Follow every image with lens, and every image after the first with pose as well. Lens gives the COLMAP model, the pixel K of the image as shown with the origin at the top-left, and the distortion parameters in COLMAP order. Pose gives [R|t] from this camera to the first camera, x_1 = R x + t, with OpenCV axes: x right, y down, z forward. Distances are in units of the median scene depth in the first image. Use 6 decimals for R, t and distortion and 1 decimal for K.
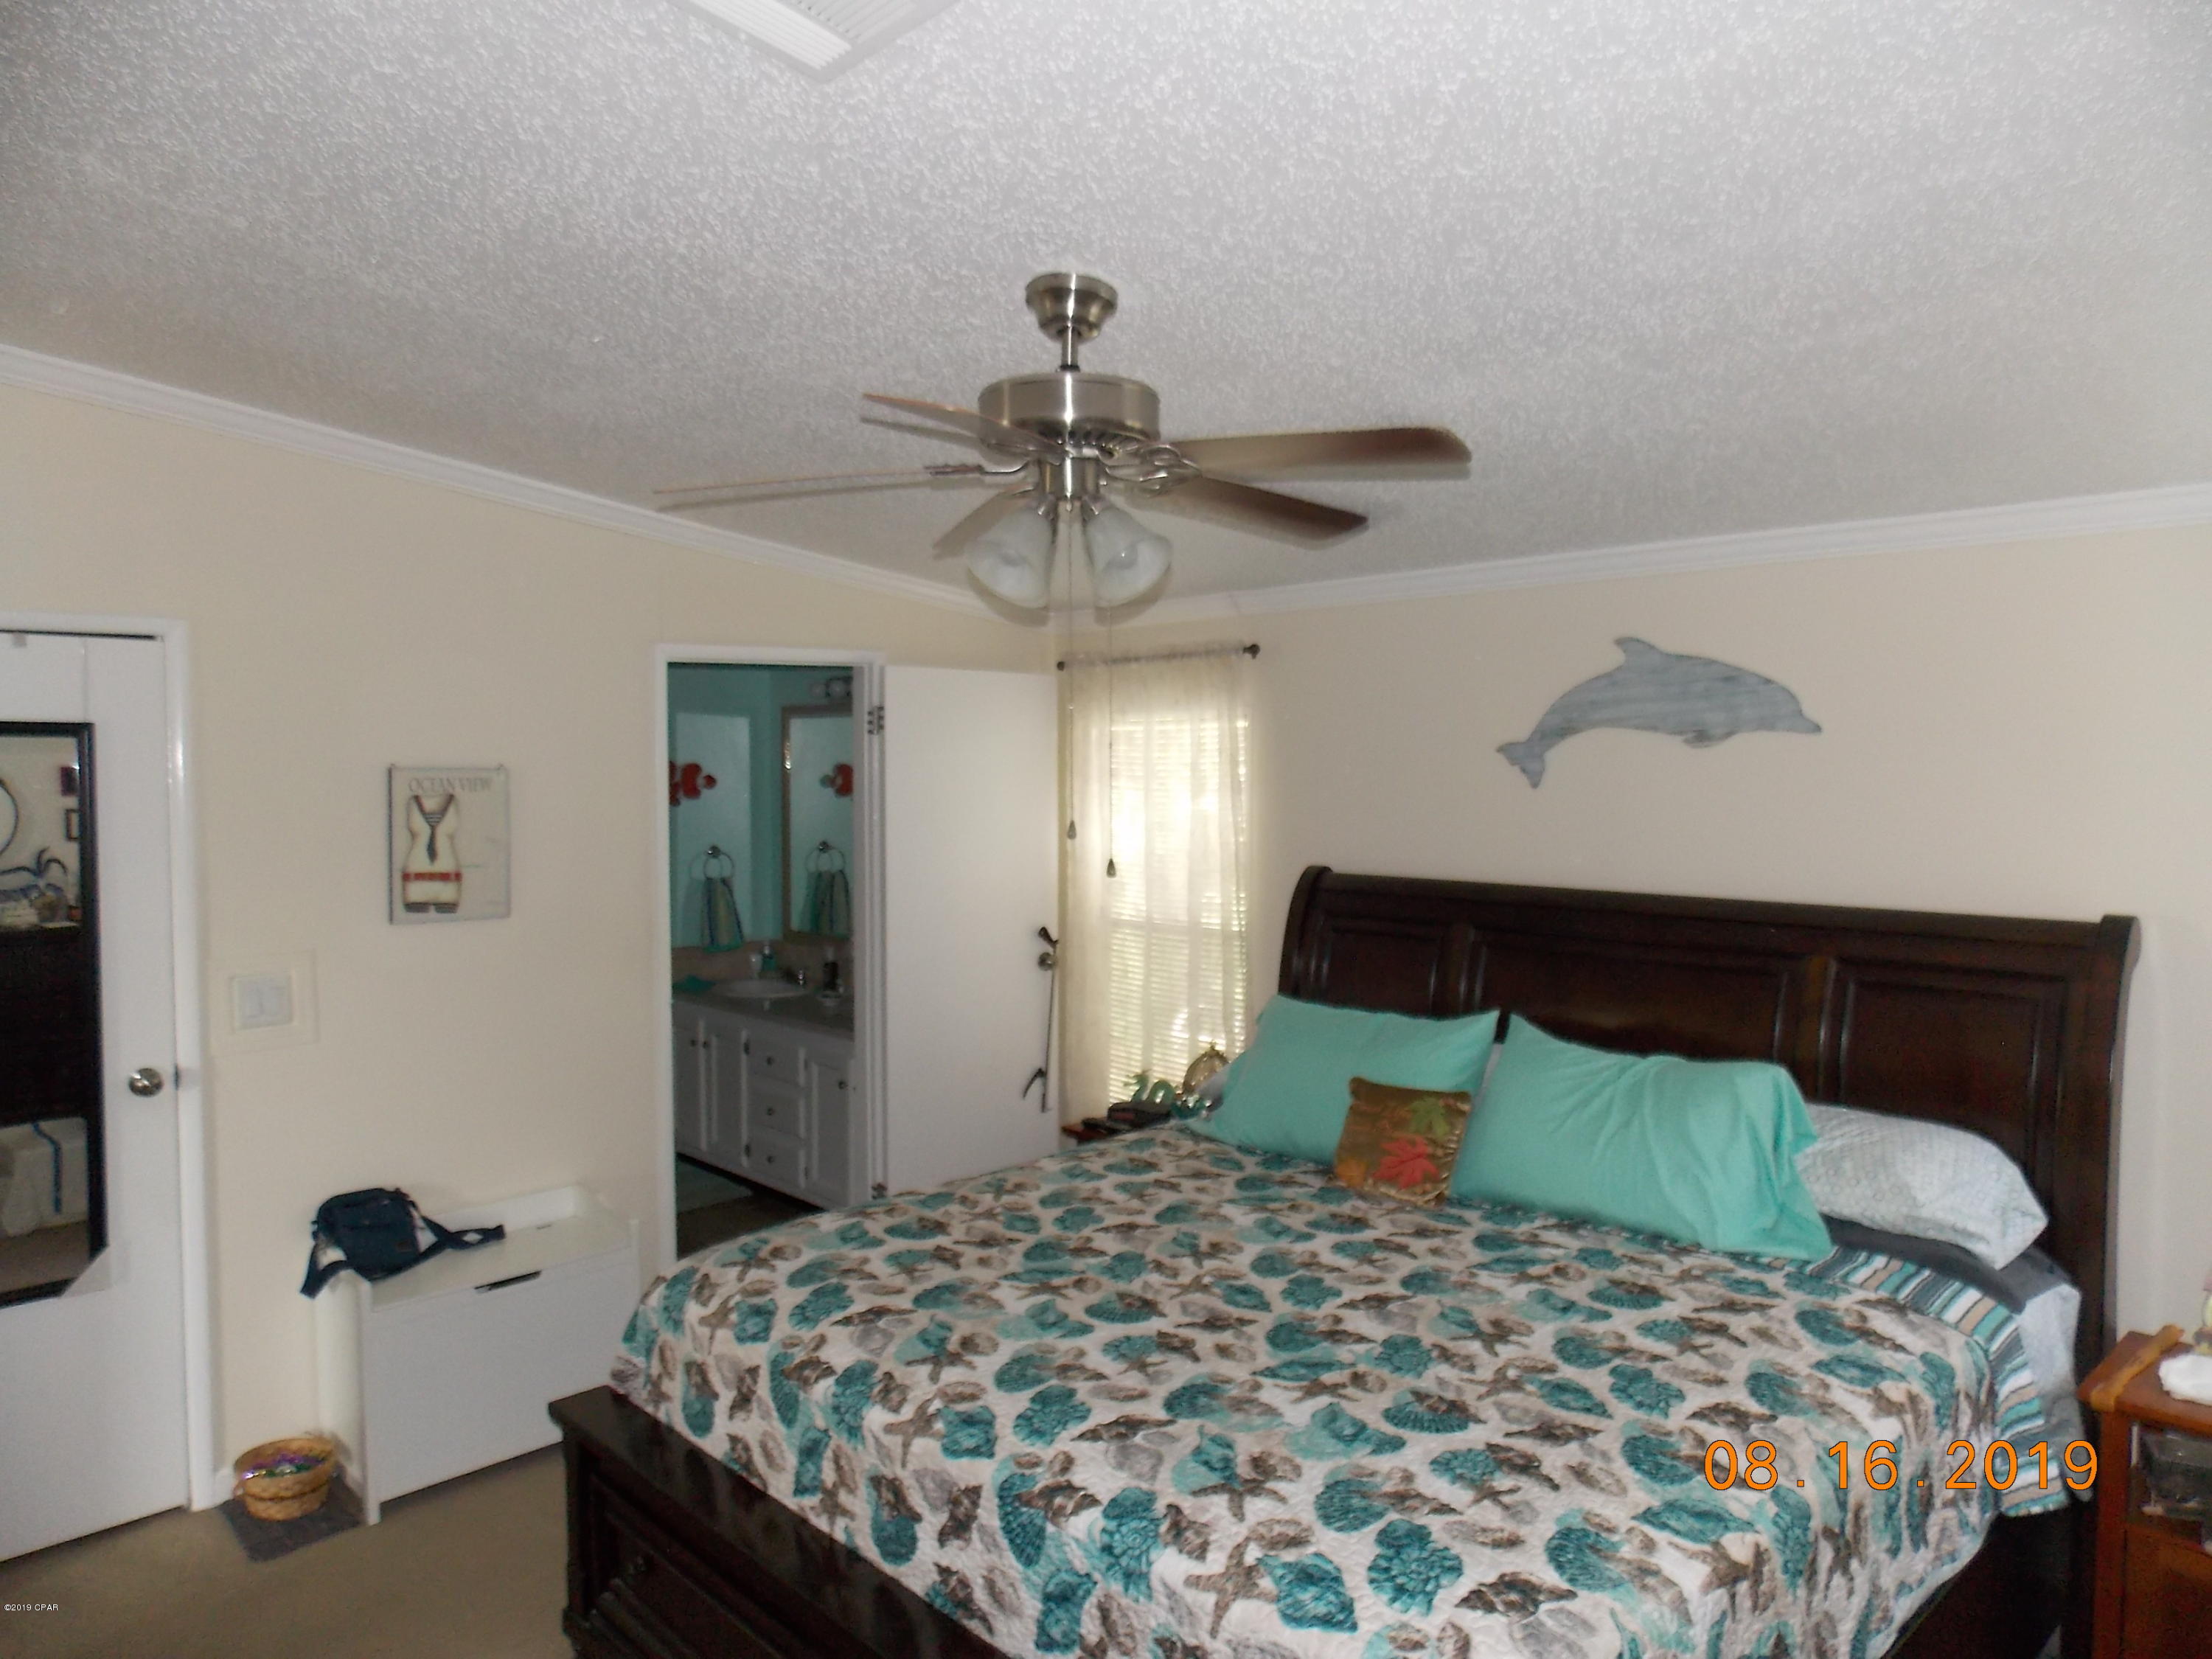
lens RADIAL K [[1470.4, 0, 1106.9], [0, 1470.4, 819.9], [0, 0, 1]] dist [-0.003829, -0.001223]
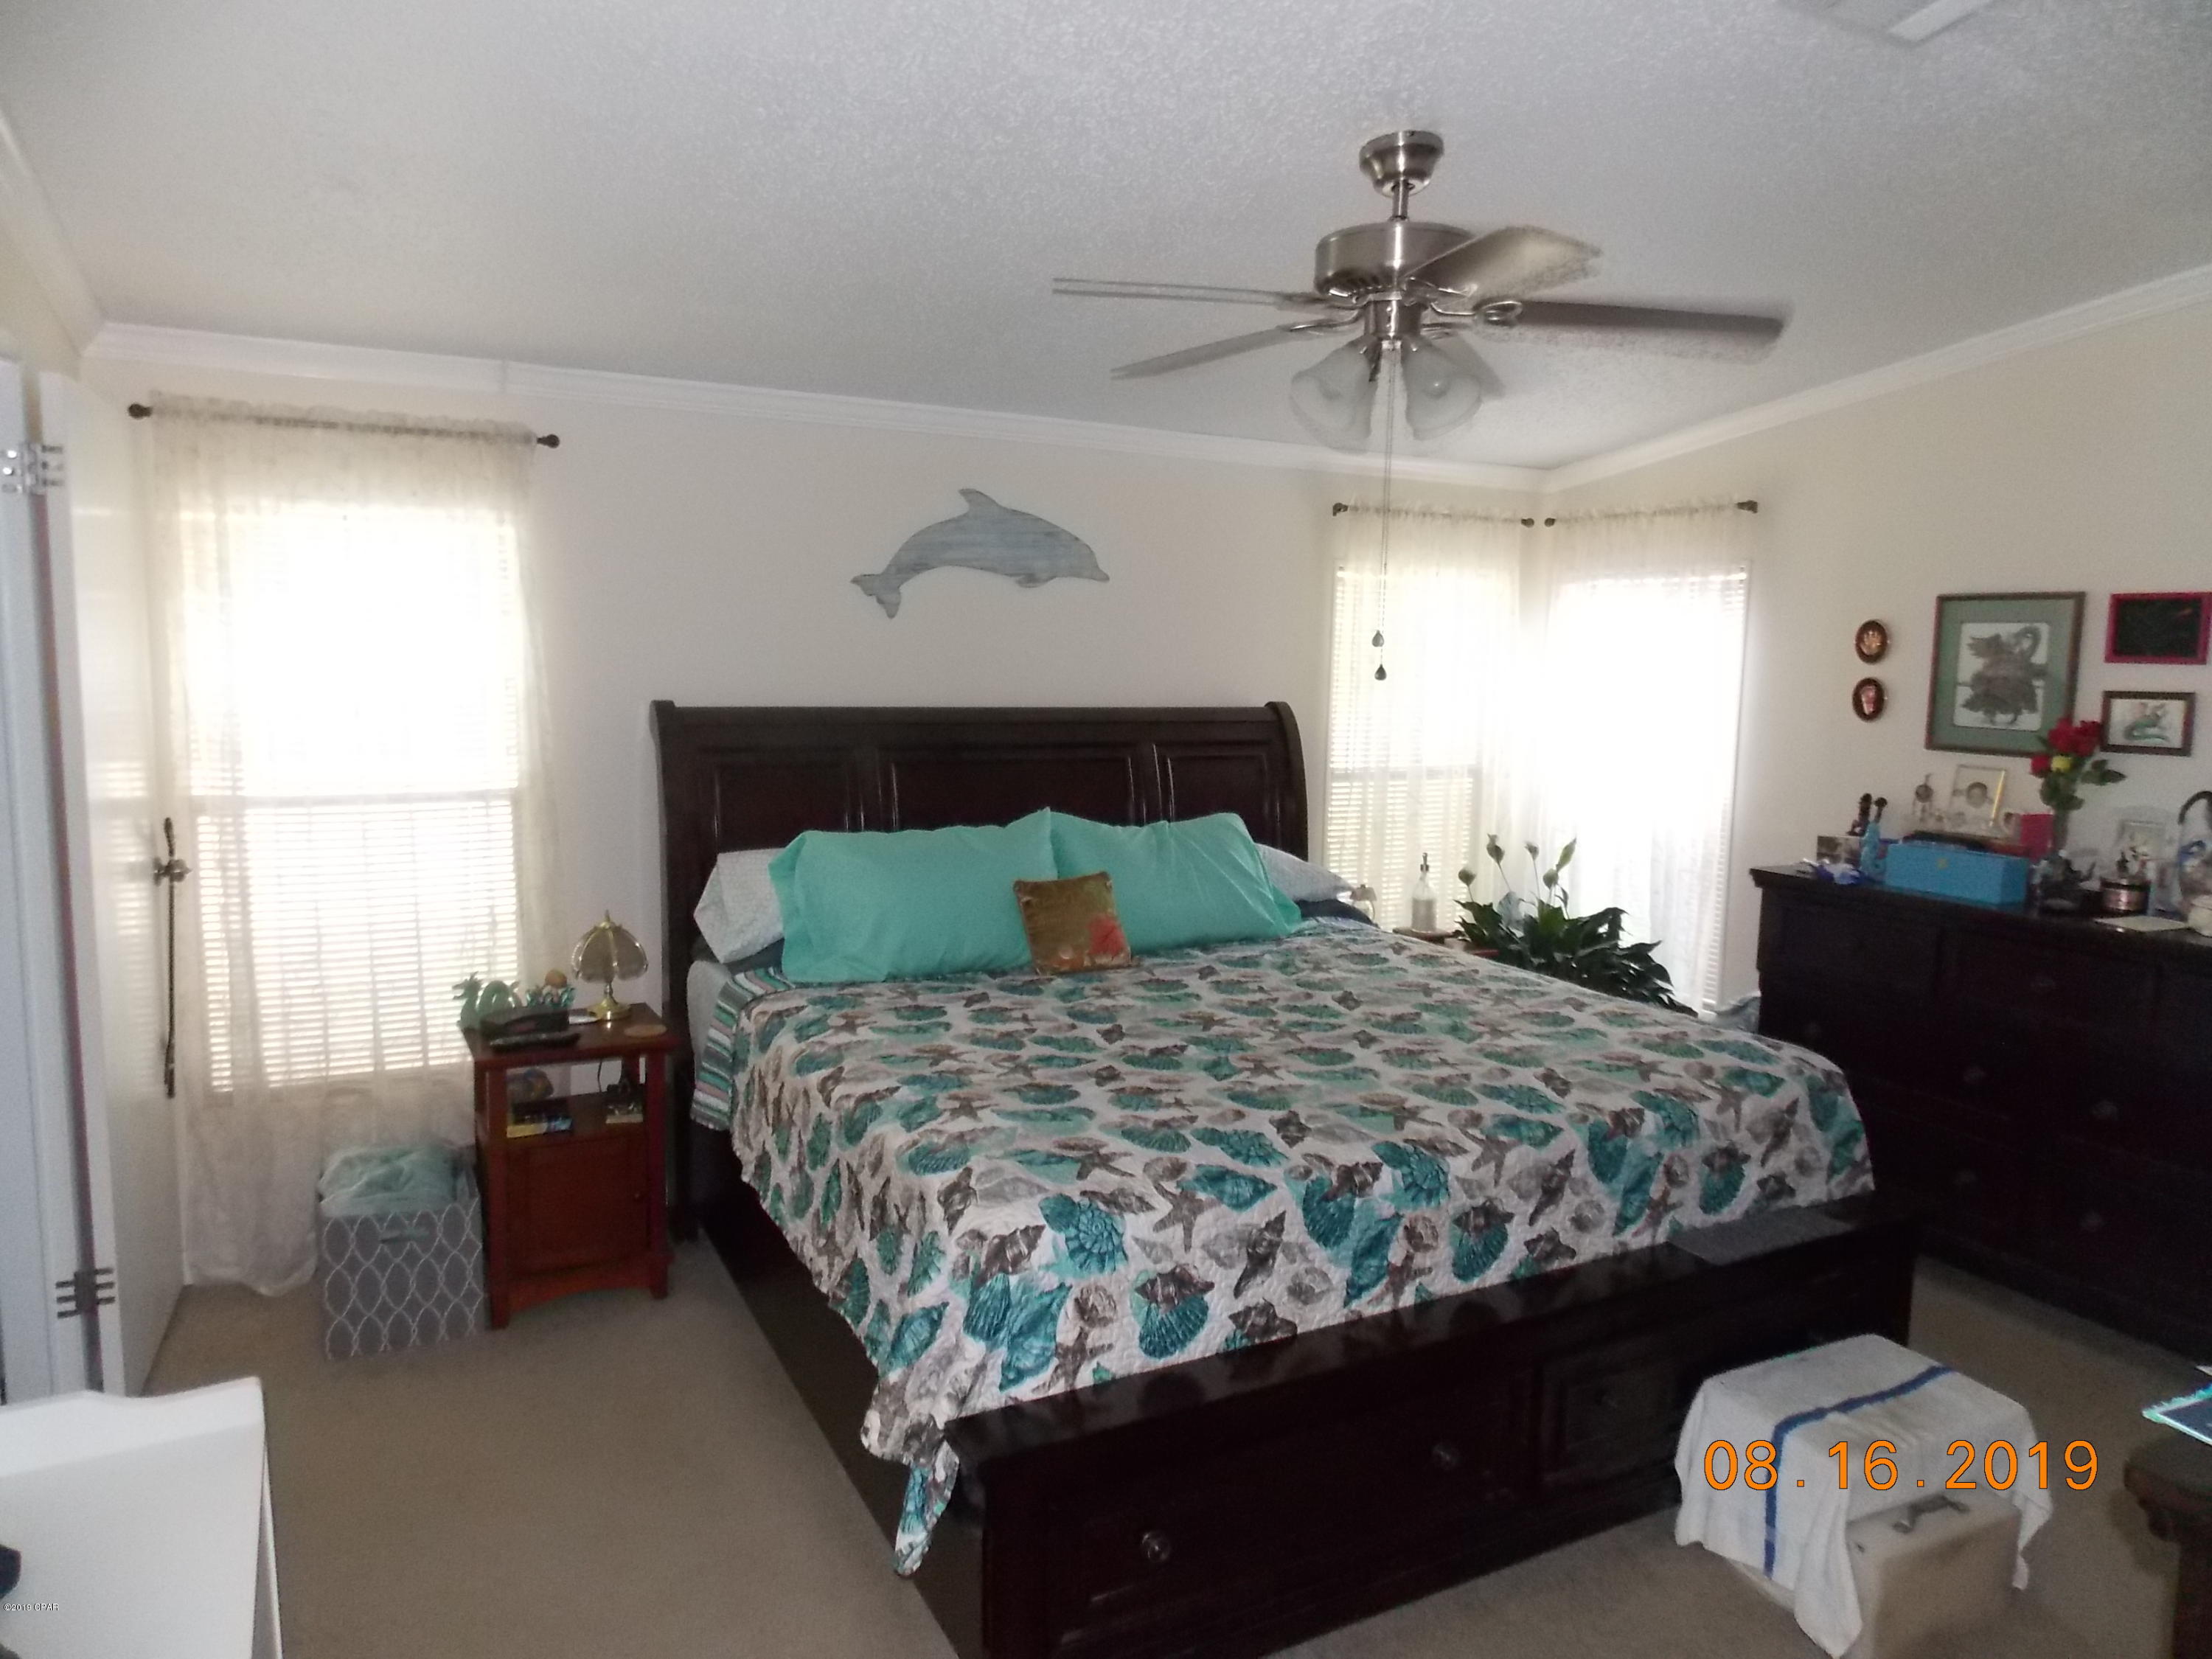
lens RADIAL K [[1476.8, 0, 1110.5], [0, 1476.8, 808.7], [0, 0, 1]] dist [0.011424, 0.002469]
pose [[0.269959, -0.099979, 0.957667, -0.966069], [0.014567, 0.994905, 0.099760, 0.015871], [-0.962762, -0.012981, 0.270040, 0.720965]]
